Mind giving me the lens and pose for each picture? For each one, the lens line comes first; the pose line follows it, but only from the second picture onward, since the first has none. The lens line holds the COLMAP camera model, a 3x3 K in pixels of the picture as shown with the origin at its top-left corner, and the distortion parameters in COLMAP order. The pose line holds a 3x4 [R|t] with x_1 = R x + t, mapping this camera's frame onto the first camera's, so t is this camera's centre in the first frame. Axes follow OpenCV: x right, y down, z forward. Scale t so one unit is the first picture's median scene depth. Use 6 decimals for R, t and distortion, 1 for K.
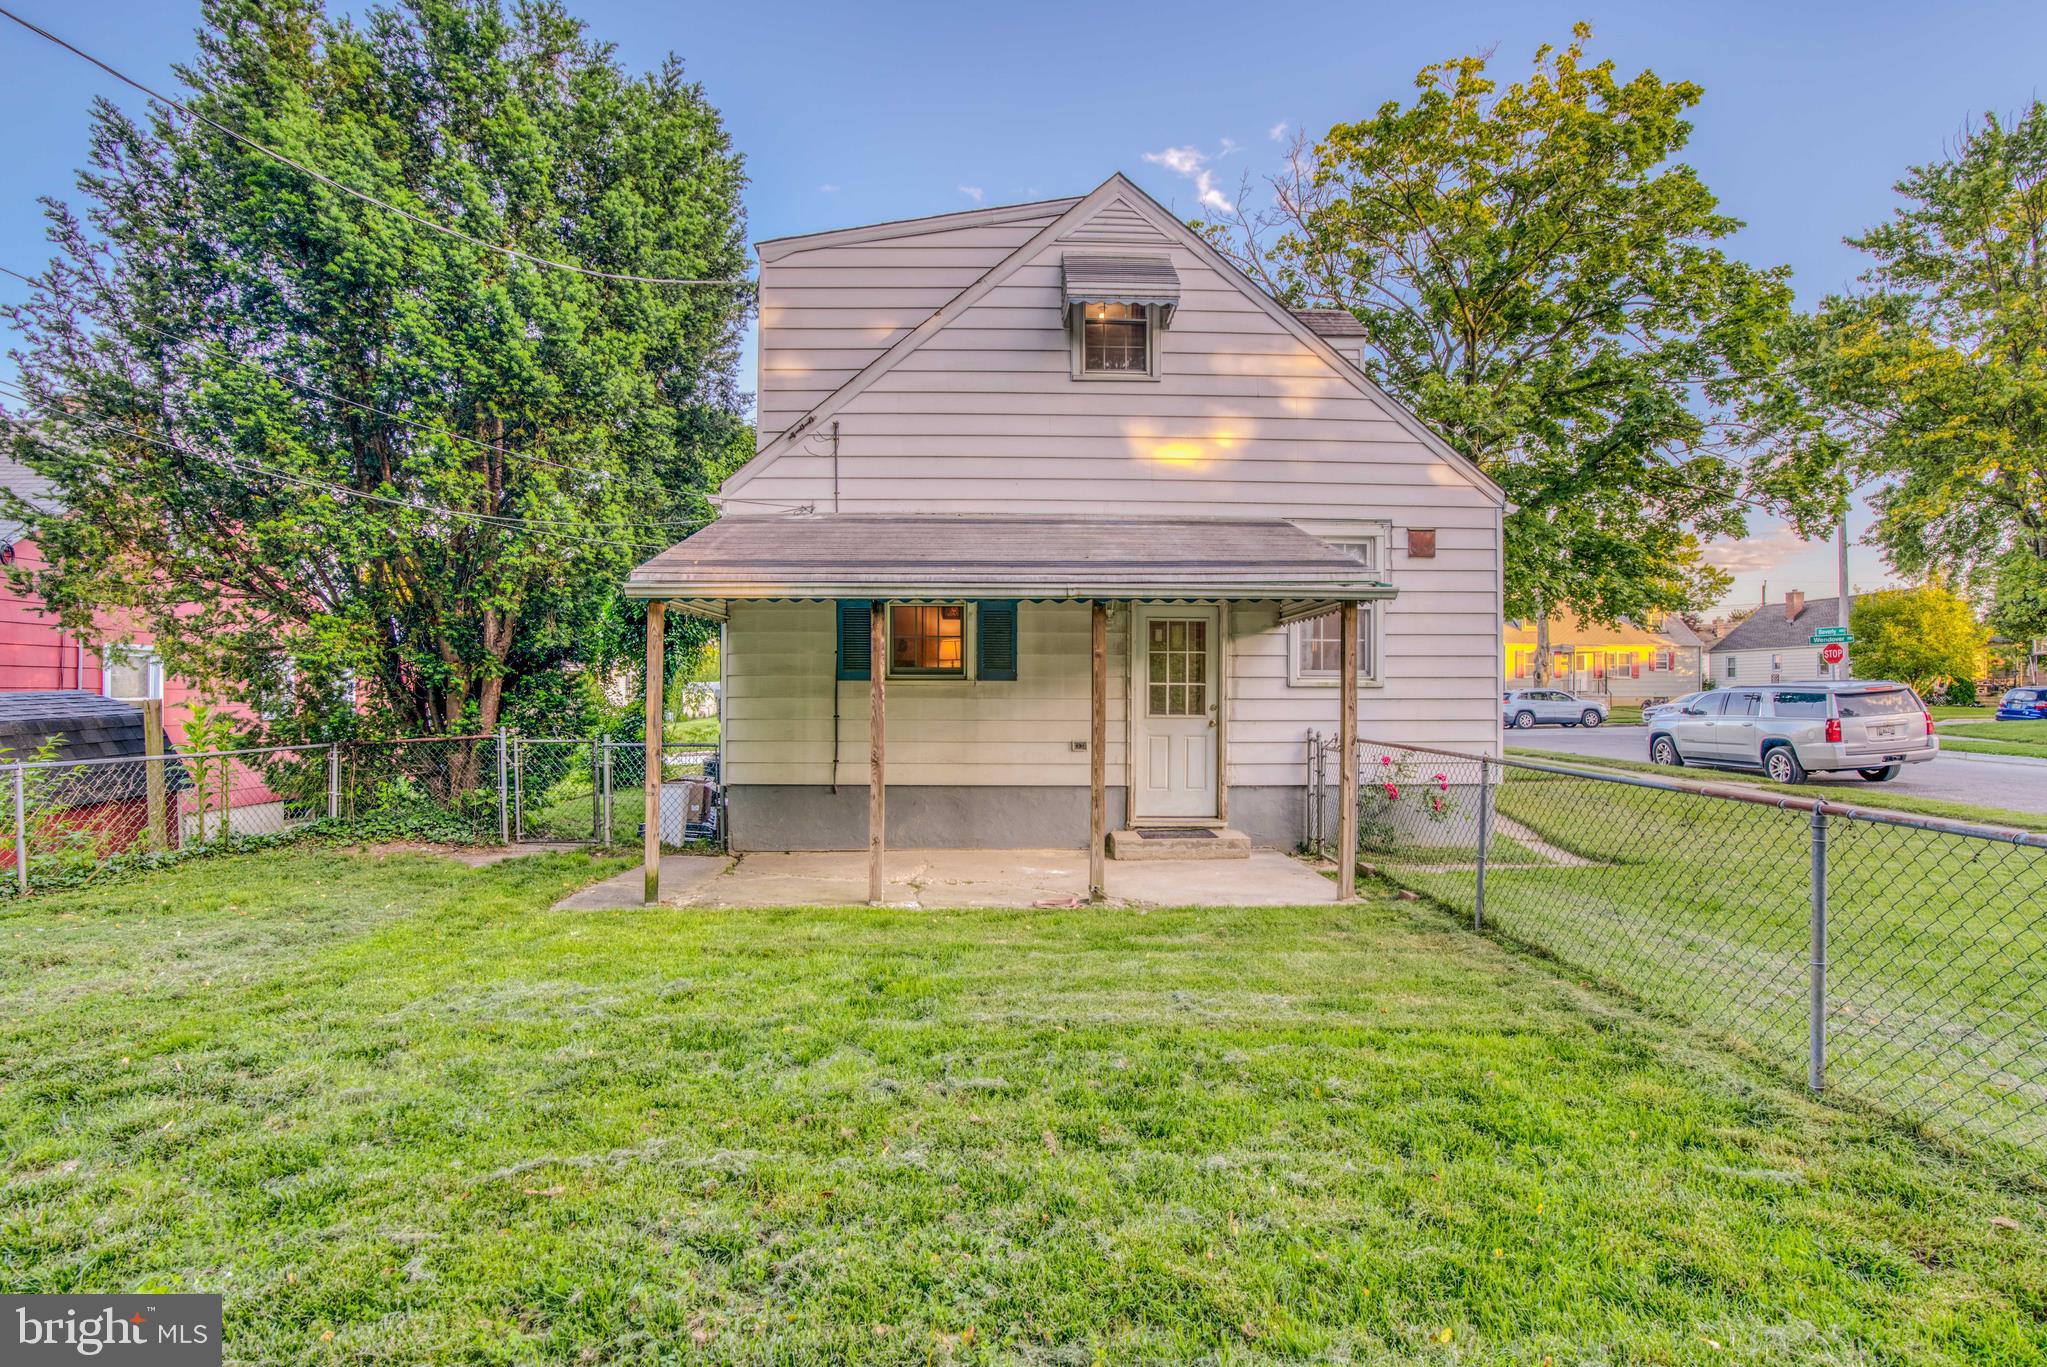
lens RADIAL K [[973.4, 0, 1025.4], [0, 973.4, 686.0], [0, 0, 1]] dist [0.000270, 0.004730]
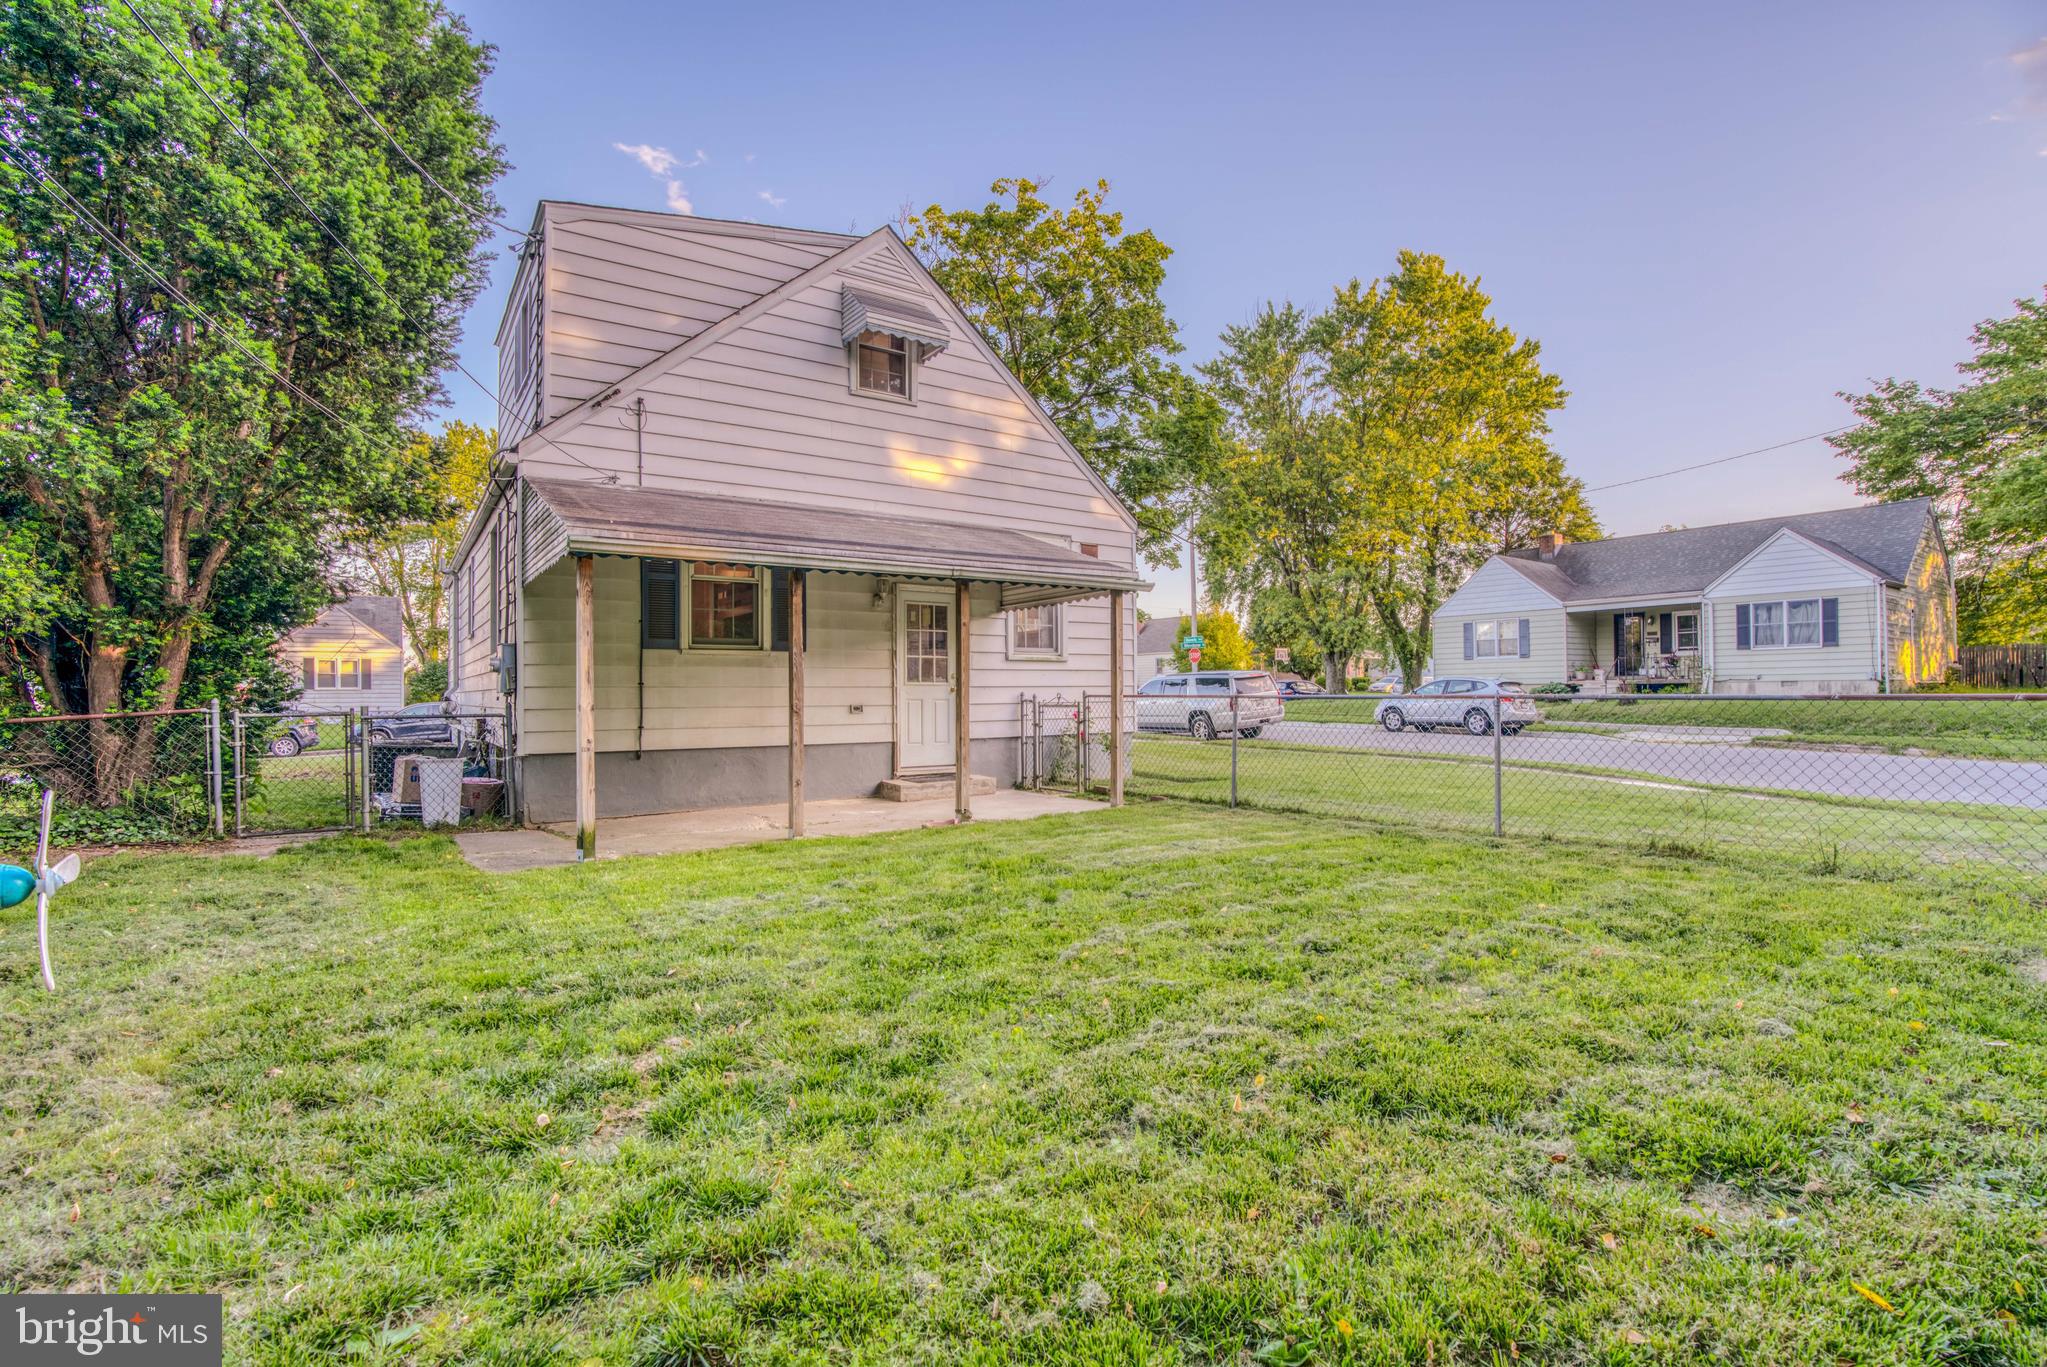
lens RADIAL K [[929.2, 0, 1024.7], [0, 929.2, 685.3], [0, 0, 1]] dist [-0.014896, 0.012900]
pose [[0.847049, -0.004758, 0.531493, -0.357491], [0.006037, 0.999982, -0.000669, 0.034662], [-0.531480, 0.003775, 0.847062, -0.043551]]
